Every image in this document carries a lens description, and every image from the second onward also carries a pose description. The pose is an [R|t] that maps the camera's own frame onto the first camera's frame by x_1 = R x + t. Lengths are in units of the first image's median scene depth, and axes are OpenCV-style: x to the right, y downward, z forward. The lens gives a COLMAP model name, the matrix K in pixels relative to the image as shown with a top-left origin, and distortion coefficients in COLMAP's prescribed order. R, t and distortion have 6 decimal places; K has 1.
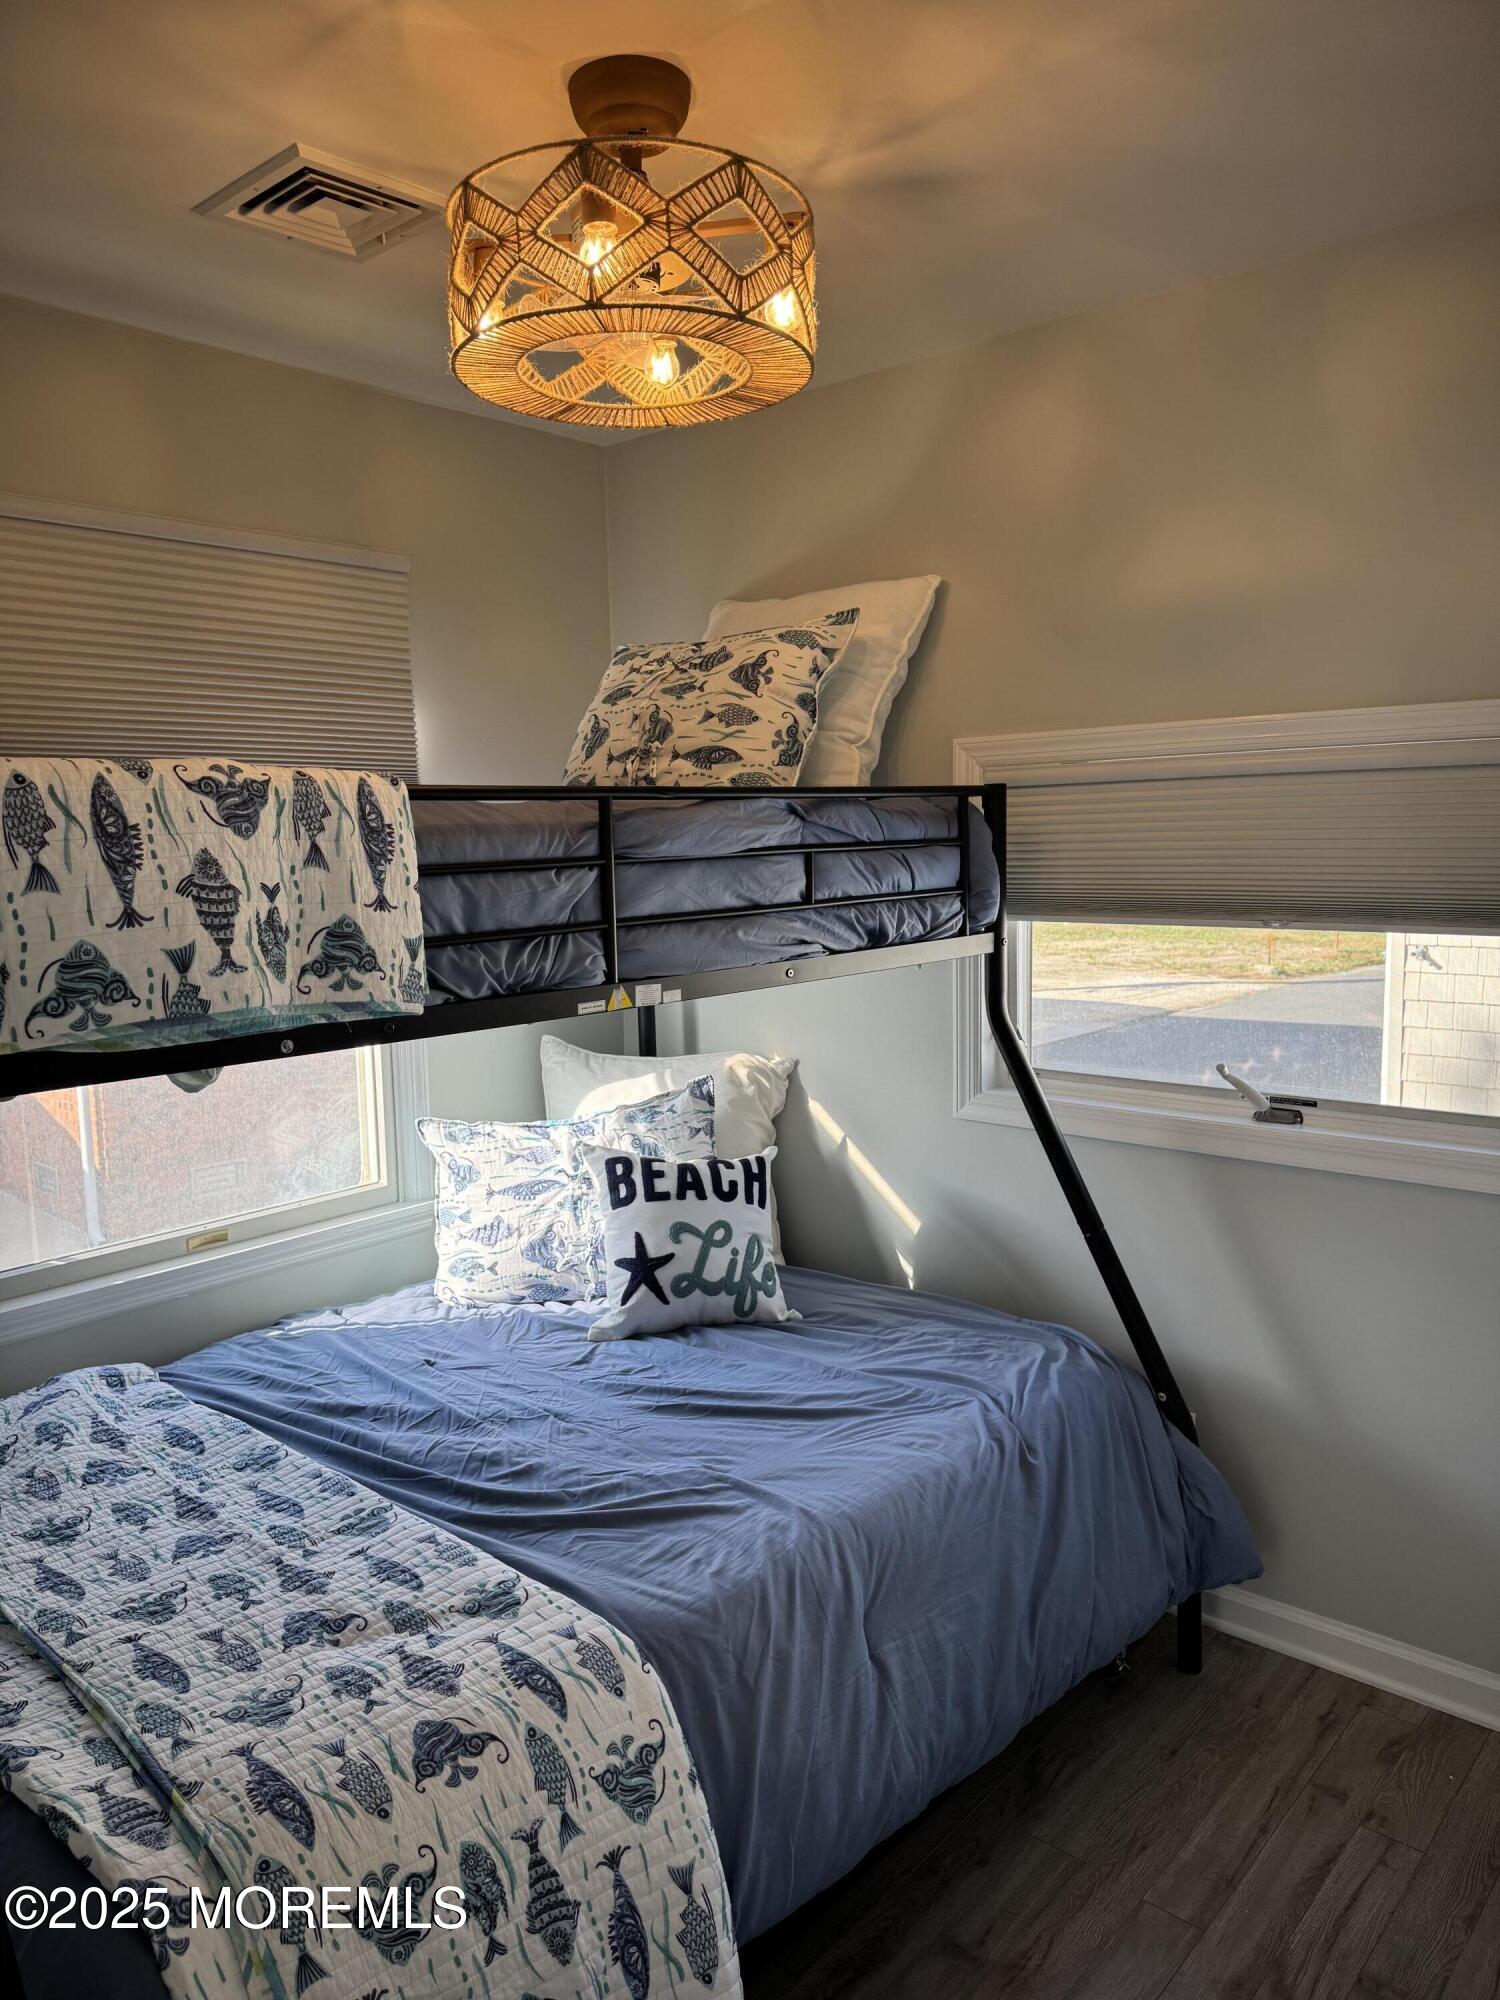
lens RADIAL K [[1427.0, 0, 744.5], [0, 1427.0, 990.8], [0, 0, 1]] dist [-0.003375, -0.007664]
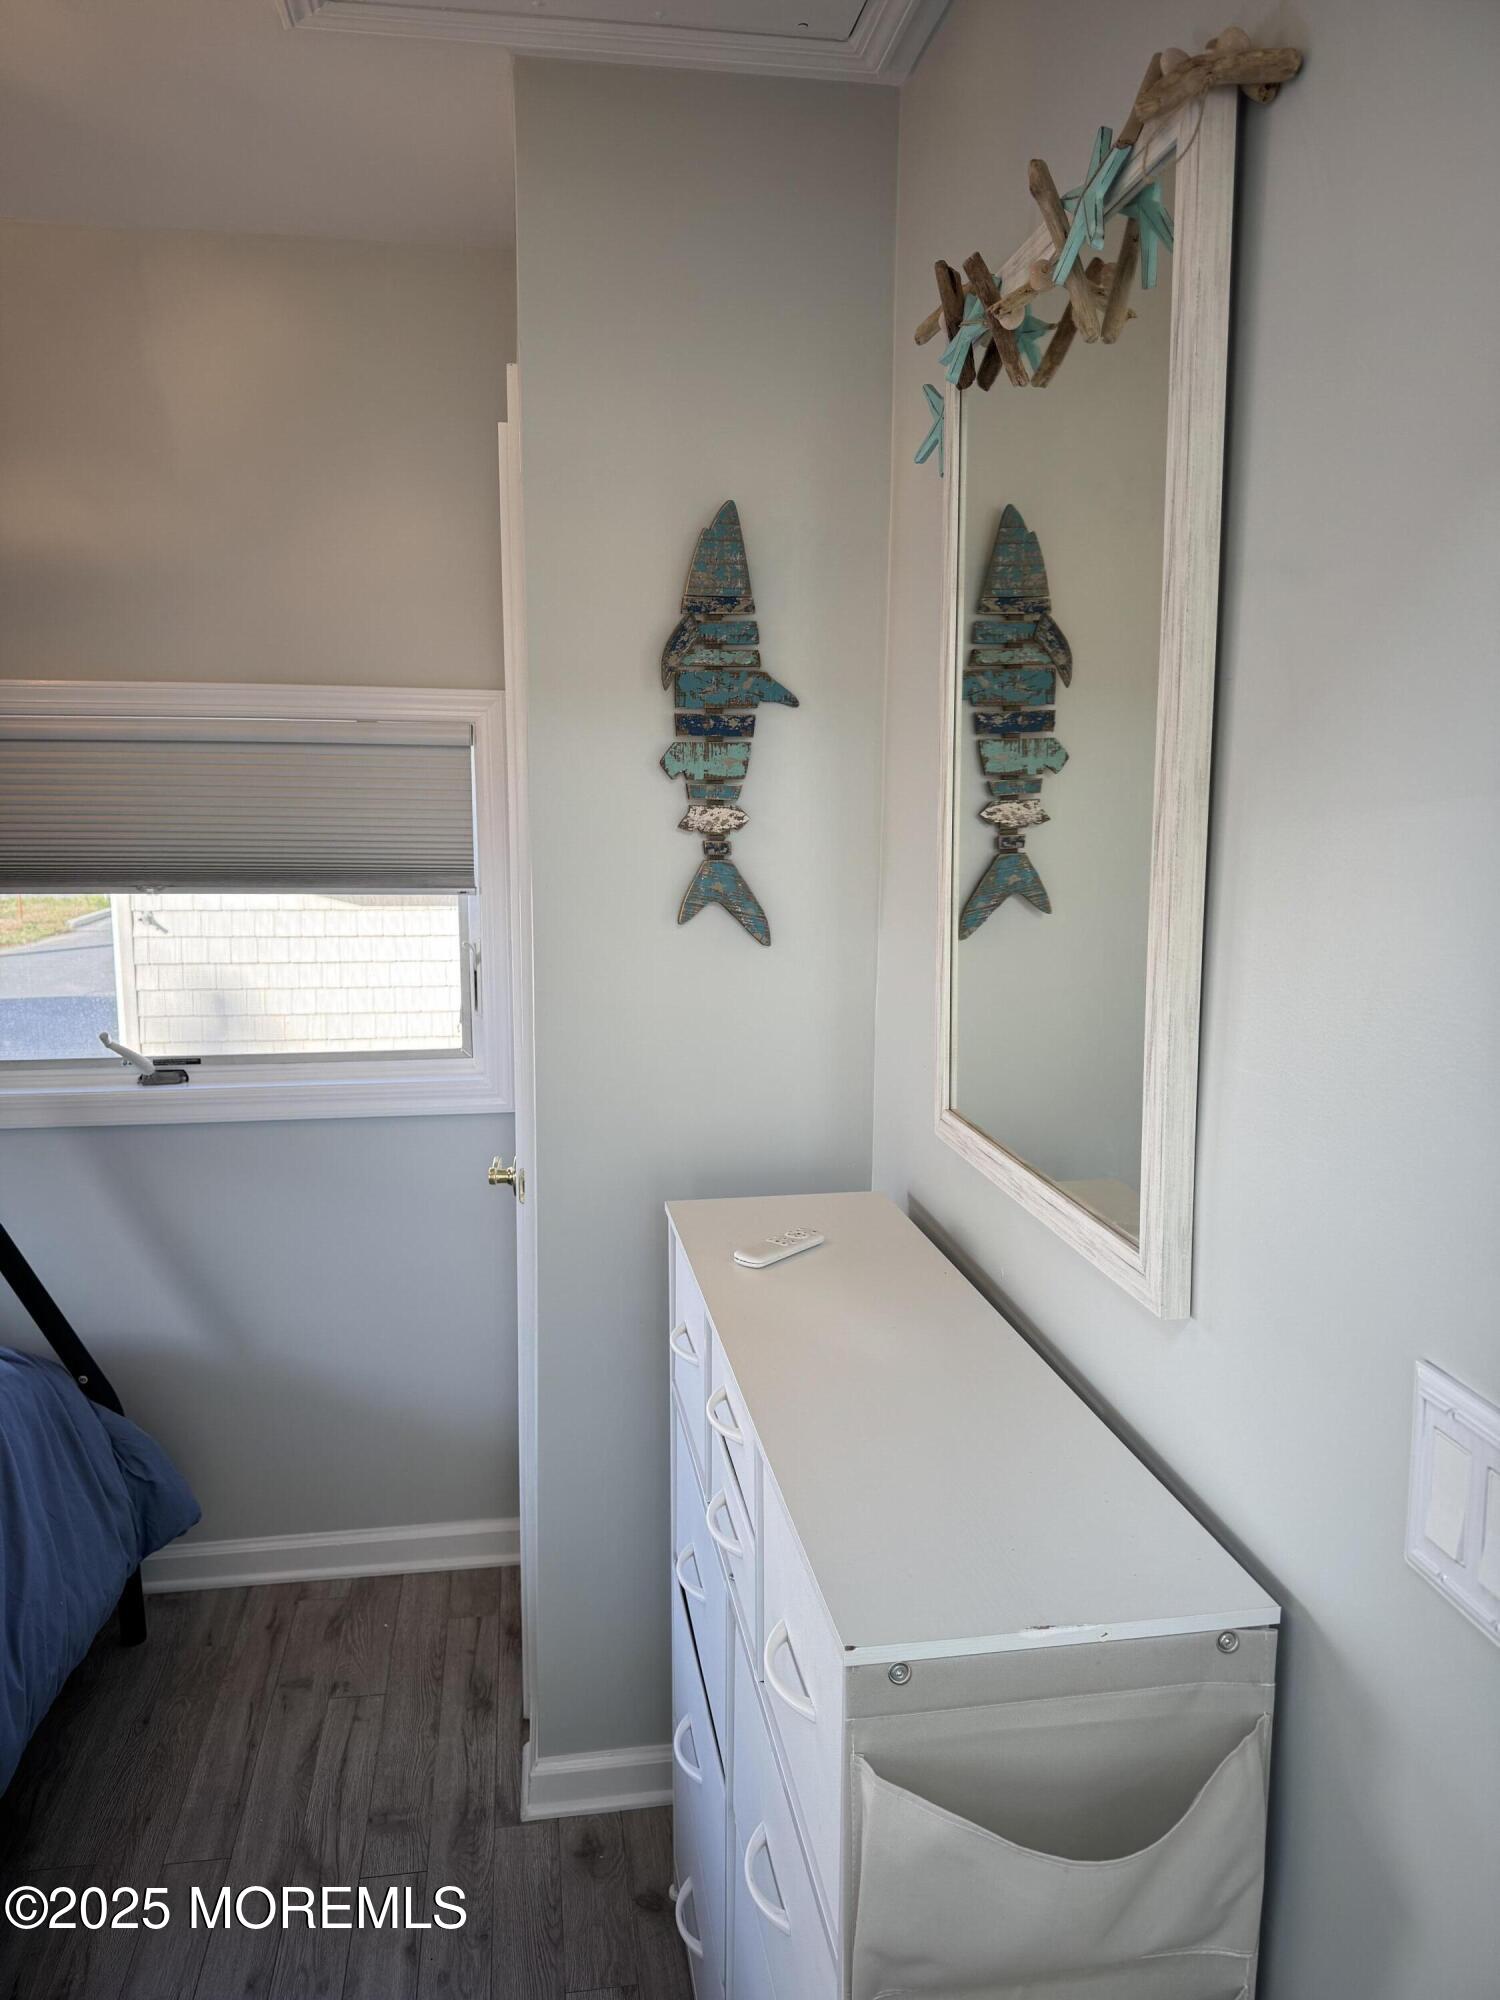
lens RADIAL K [[1427.0, 0, 750.5], [0, 1427.0, 1011.7], [0, 0, 1]] dist [-0.003375, -0.007664]
pose [[0.626259, -0.094429, 0.773875, -0.150684], [0.066437, 0.995491, 0.067706, -0.000011], [-0.776779, 0.009012, 0.629709, 0.035443]]
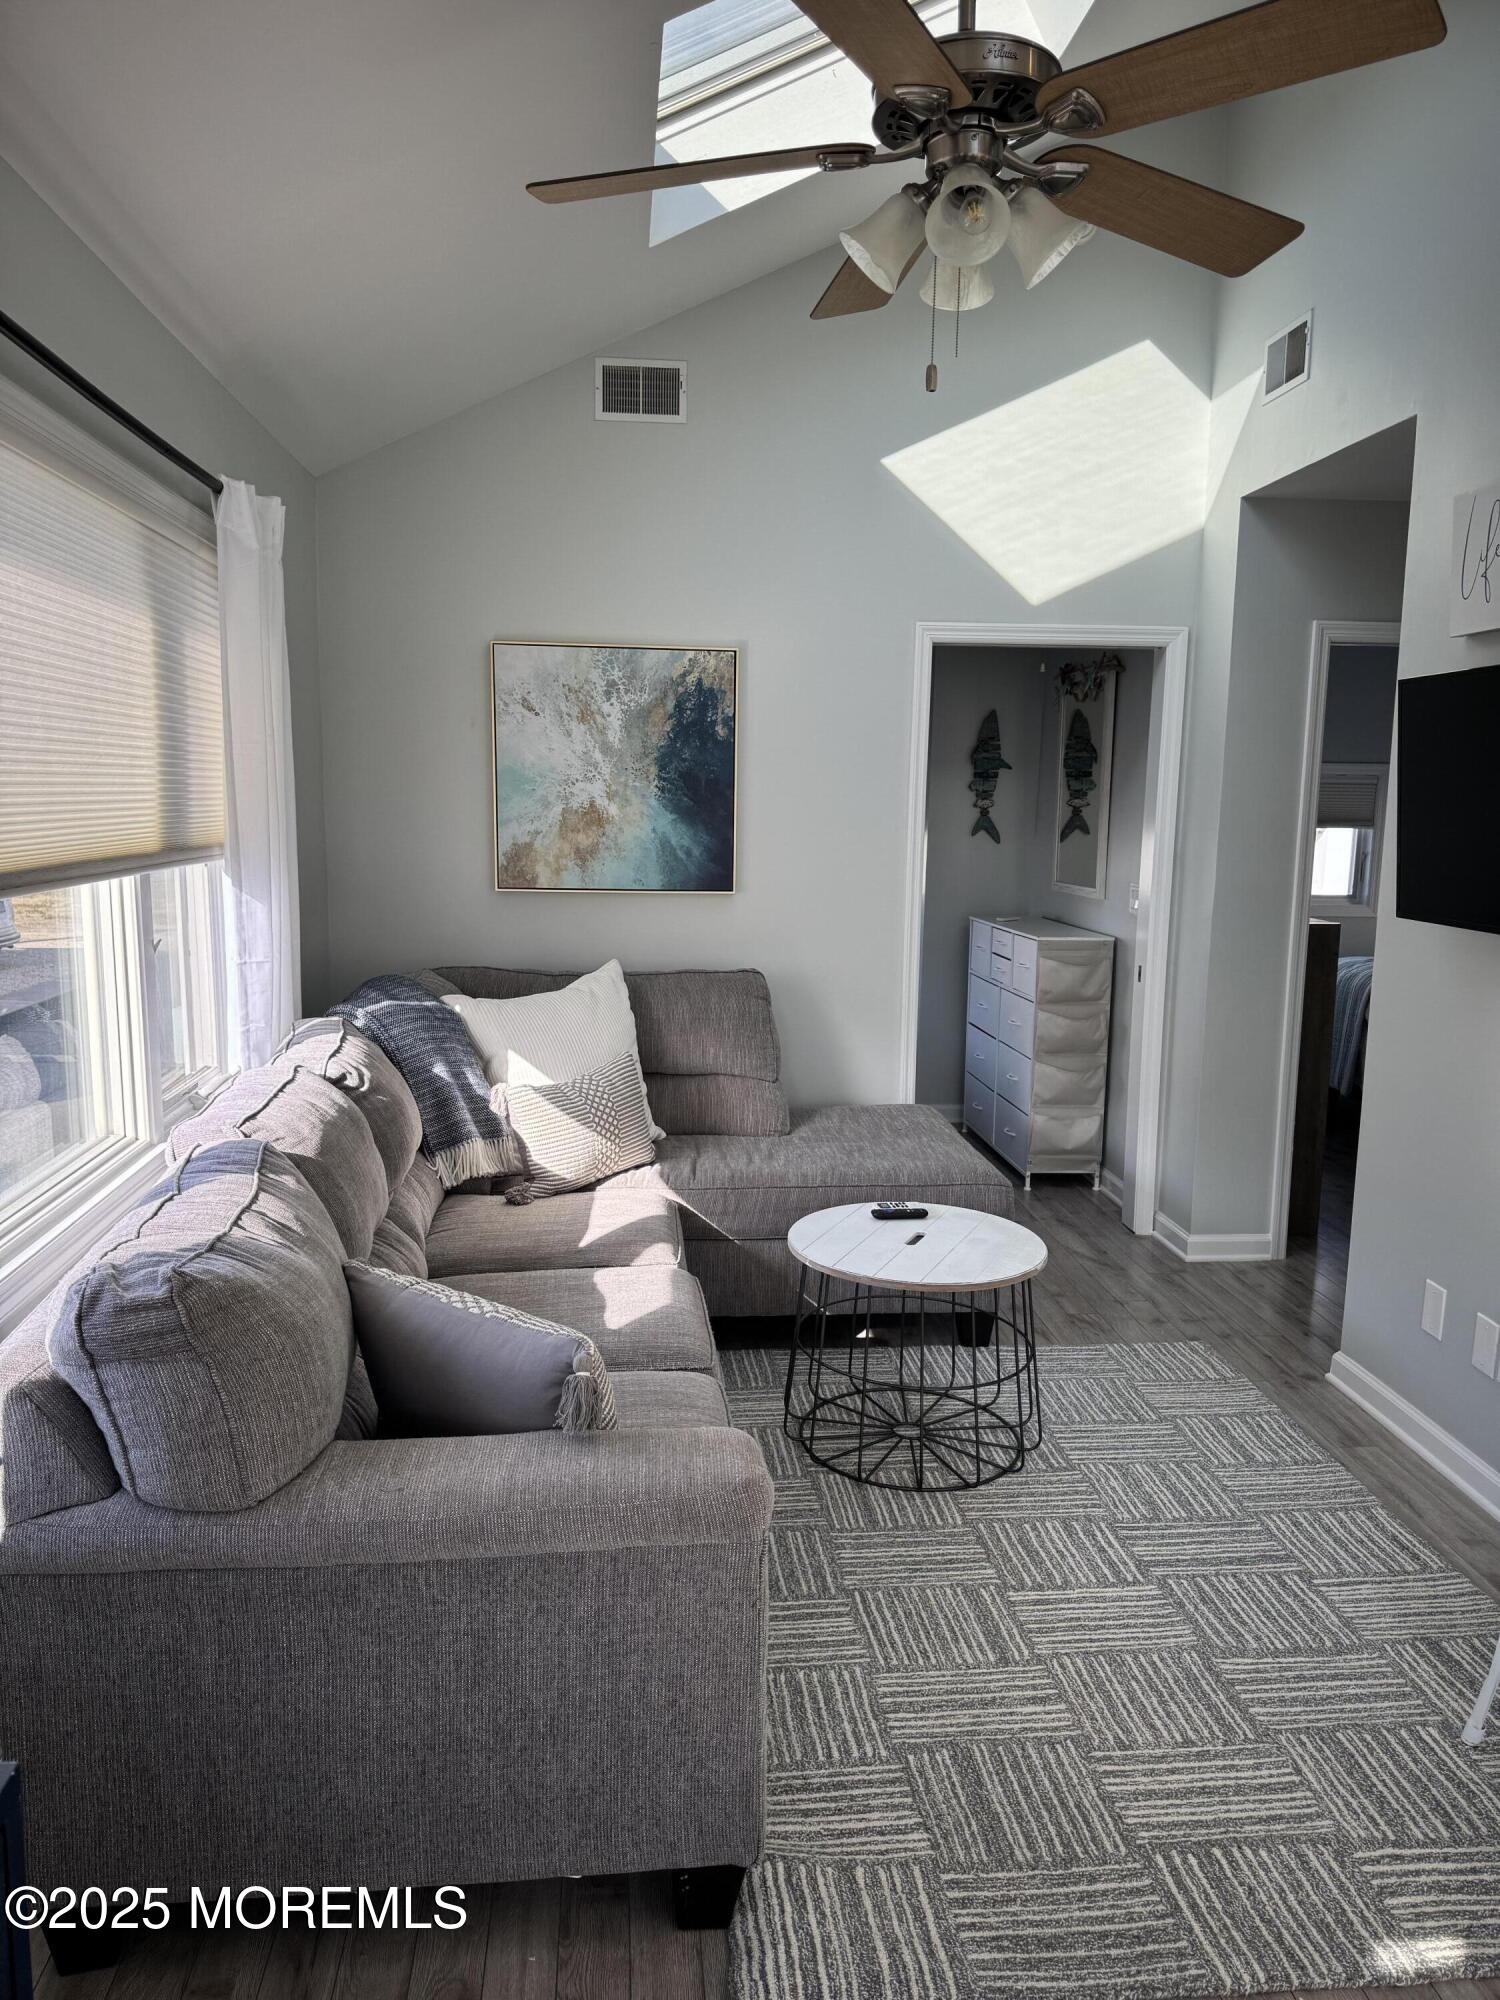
lens RADIAL K [[1427.0, 0, 739.5], [0, 1427.0, 1002.8], [0, 0, 1]] dist [-0.003375, -0.007664]
pose [[0.681567, -0.080677, 0.727294, -2.264170], [0.050505, 0.996720, 0.063234, 0.157913], [-0.730010, -0.006366, 0.683406, -1.192812]]
